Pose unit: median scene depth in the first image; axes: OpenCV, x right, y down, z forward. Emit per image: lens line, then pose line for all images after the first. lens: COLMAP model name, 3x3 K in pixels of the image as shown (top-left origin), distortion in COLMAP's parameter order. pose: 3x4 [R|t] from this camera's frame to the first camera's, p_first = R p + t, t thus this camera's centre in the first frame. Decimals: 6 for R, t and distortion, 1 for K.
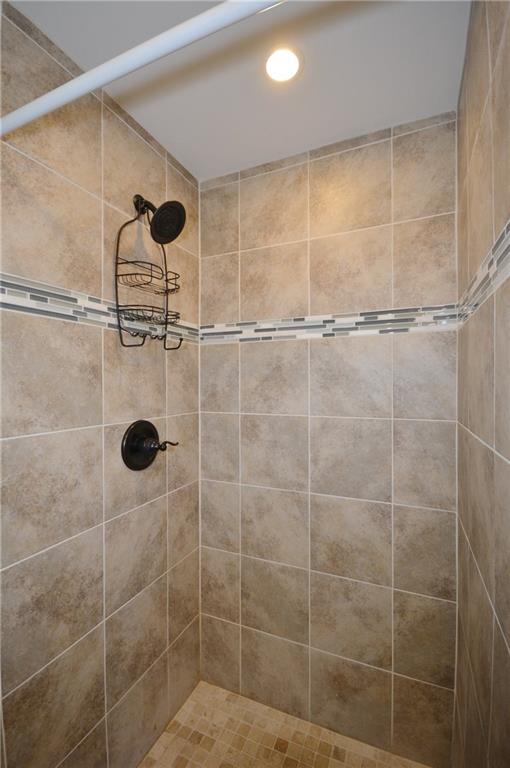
lens RADIAL K [[342.3, 0, 257.7], [0, 342.3, 385.0], [0, 0, 1]] dist [-0.001366, -0.000534]
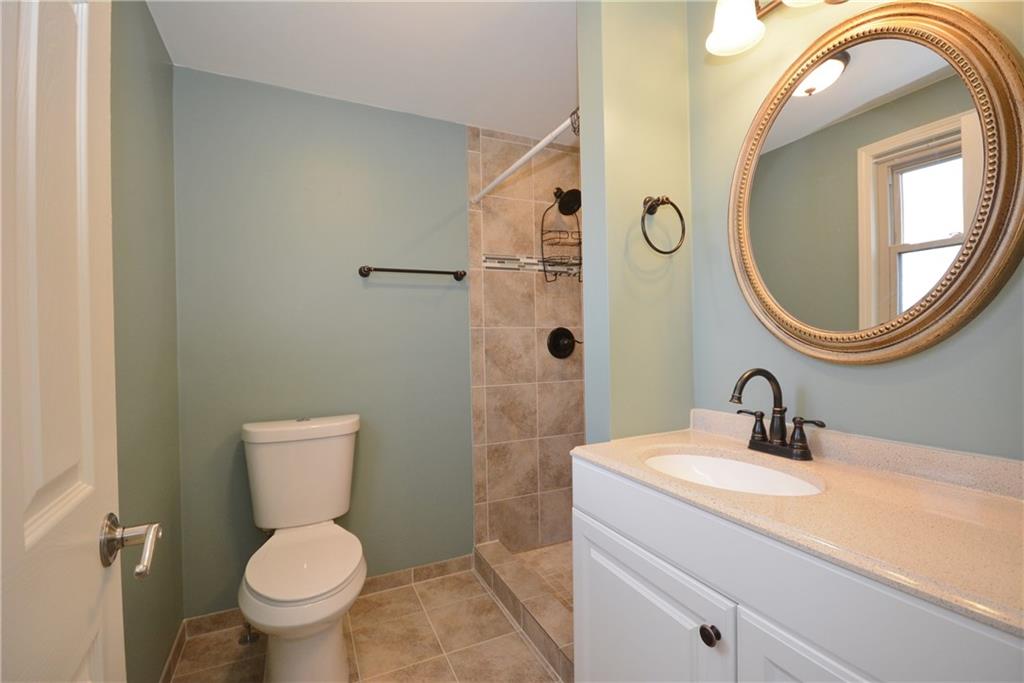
lens RADIAL K [[456.4, 0, 511.9], [0, 456.4, 340.6], [0, 0, 1]] dist [-0.001366, -0.000534]
pose [[0.756481, -0.013495, -0.653877, 0.981714], [0.013415, 0.999897, -0.005116, 0.192857], [0.653878, -0.004902, 0.756584, -0.852169]]
